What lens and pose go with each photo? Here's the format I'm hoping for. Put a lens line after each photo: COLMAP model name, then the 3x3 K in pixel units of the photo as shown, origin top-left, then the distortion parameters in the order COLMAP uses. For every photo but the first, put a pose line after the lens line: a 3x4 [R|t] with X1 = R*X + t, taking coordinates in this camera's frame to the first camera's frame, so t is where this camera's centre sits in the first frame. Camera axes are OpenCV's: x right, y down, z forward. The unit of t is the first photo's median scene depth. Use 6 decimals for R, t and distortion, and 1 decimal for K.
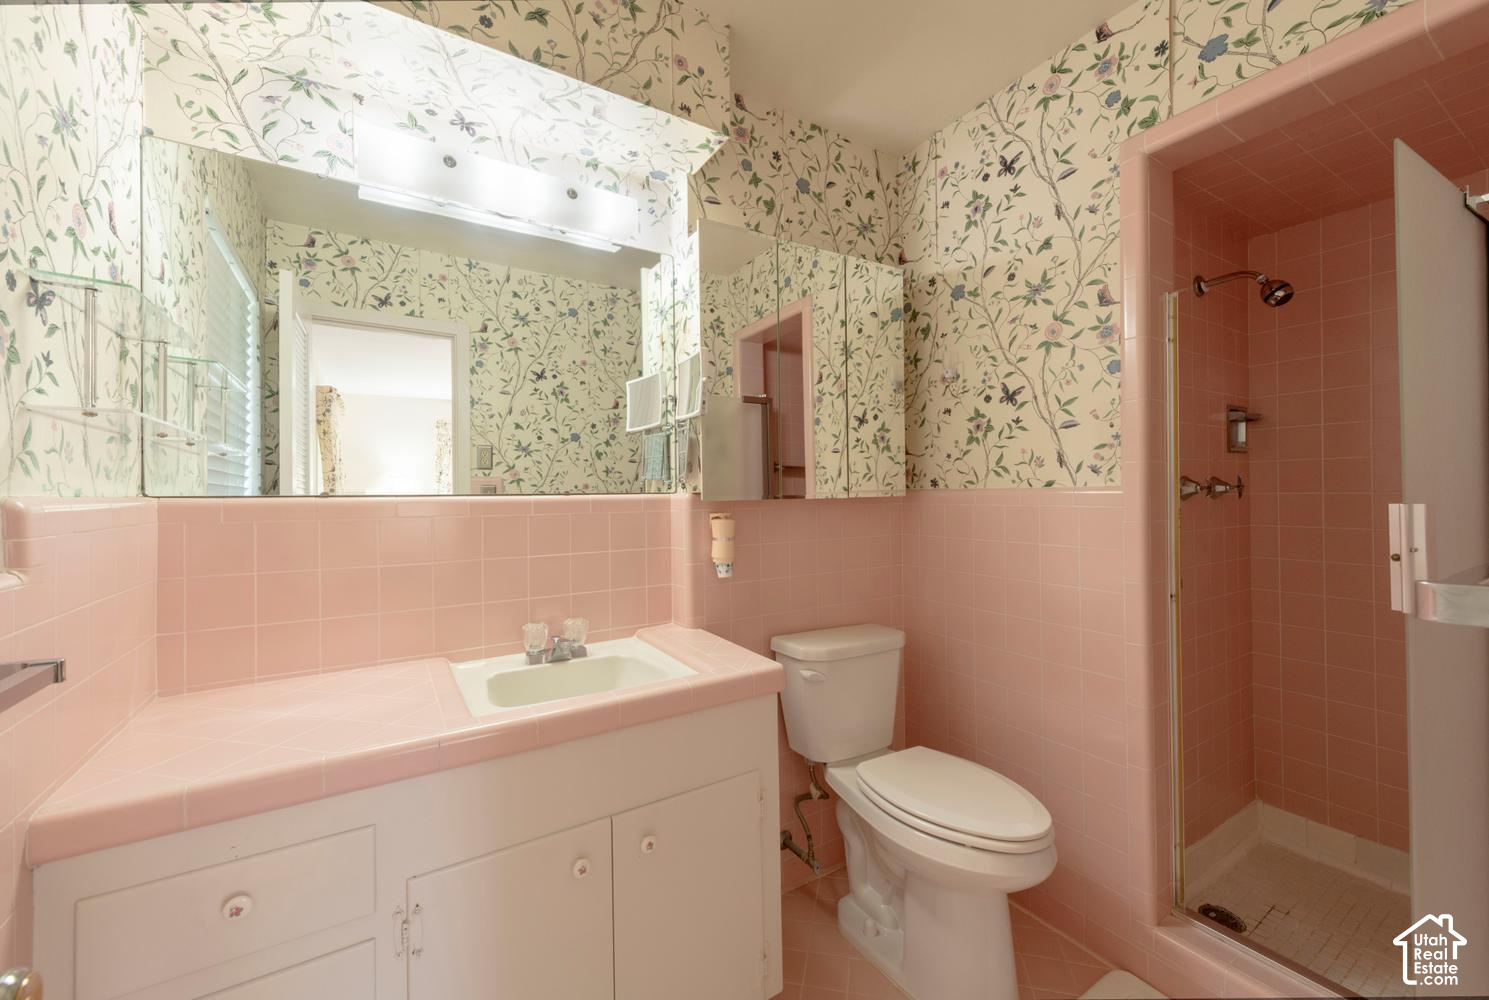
lens RADIAL K [[579.2, 0, 742.9], [0, 579.2, 495.4], [0, 0, 1]] dist [0.002126, -0.000401]
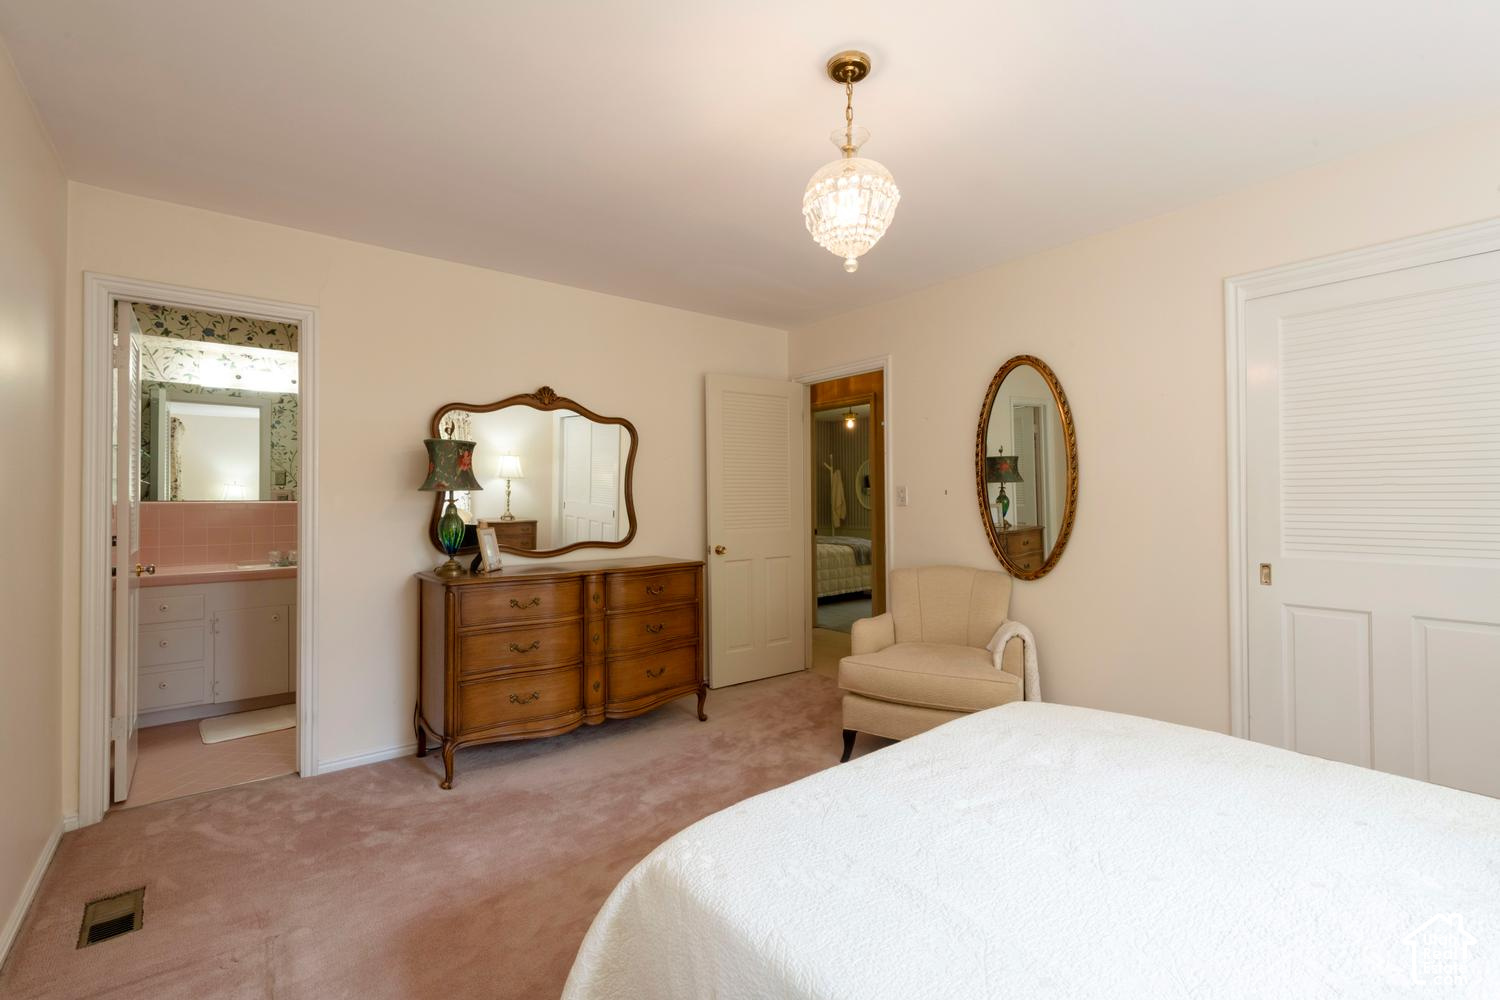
lens RADIAL K [[643.0, 0, 751.5], [0, 643.0, 497.8], [0, 0, 1]] dist [0.001079, 0.000108]
pose [[0.991540, 0.008127, 0.129547, 0.680722], [-0.007175, 0.999944, -0.007818, -0.002815], [-0.129603, 0.006822, 0.991542, -1.047422]]
